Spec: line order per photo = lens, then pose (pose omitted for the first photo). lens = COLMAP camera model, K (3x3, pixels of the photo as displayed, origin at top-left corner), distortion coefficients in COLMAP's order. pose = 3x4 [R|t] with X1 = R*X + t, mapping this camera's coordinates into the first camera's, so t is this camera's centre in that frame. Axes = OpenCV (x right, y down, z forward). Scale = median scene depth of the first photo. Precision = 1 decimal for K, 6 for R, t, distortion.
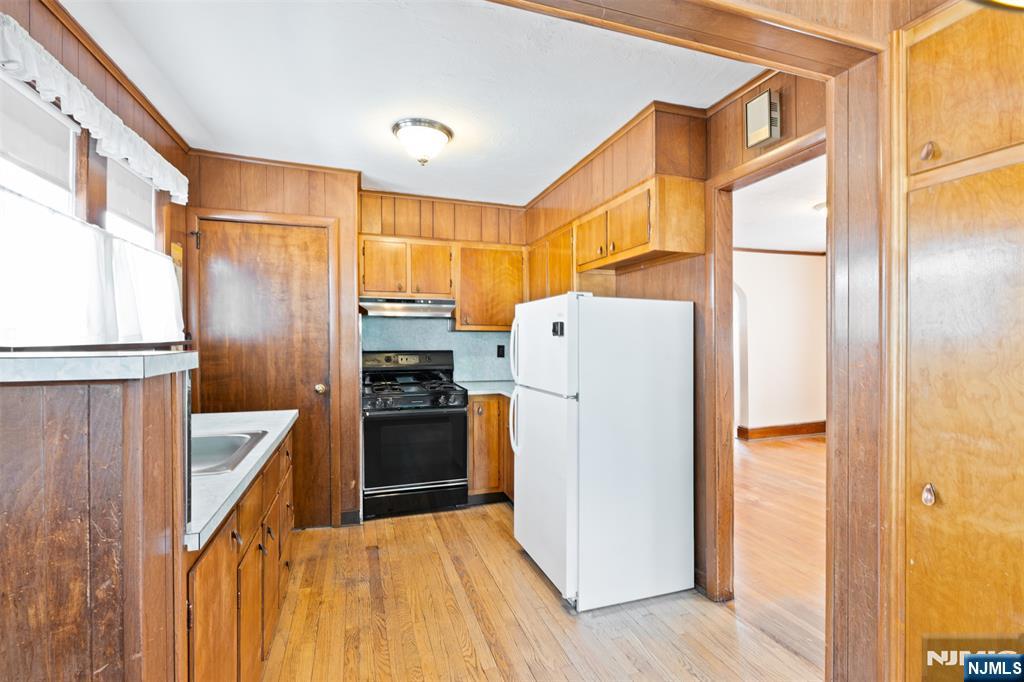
lens RADIAL K [[464.4, 0, 510.1], [0, 464.4, 339.6], [0, 0, 1]] dist [0.005660, -0.001741]
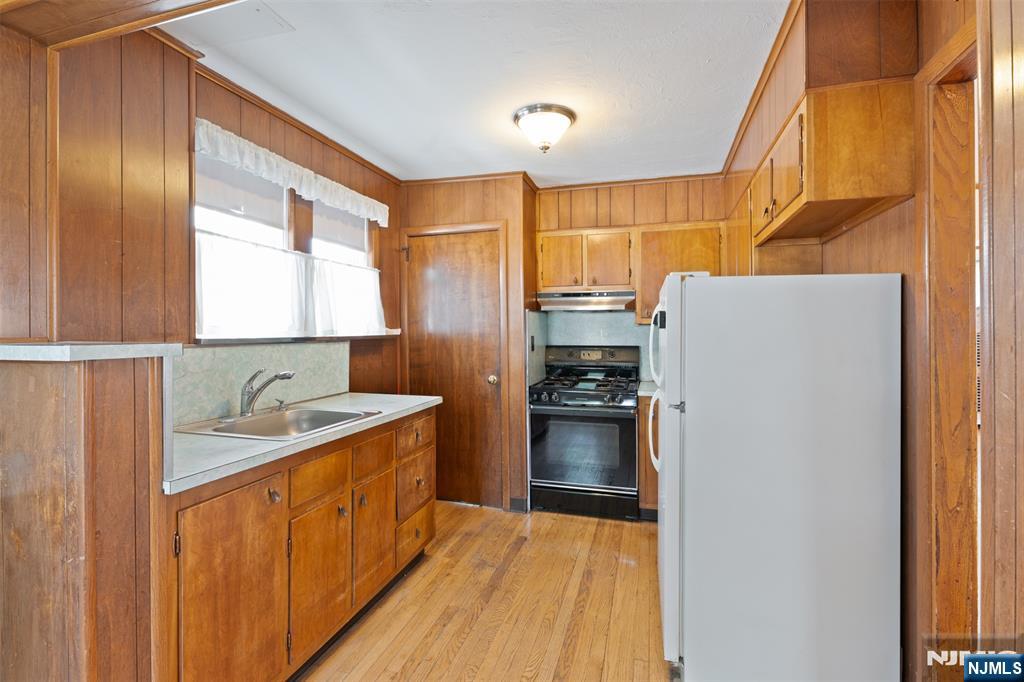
lens RADIAL K [[464.4, 0, 511.3], [0, 464.4, 334.3], [0, 0, 1]] dist [0.005660, -0.001741]
pose [[0.819479, -0.000654, -0.573108, 0.251815], [0.000323, 1.000000, -0.000679, 0.001082], [0.573109, 0.000372, 0.819479, 0.139702]]
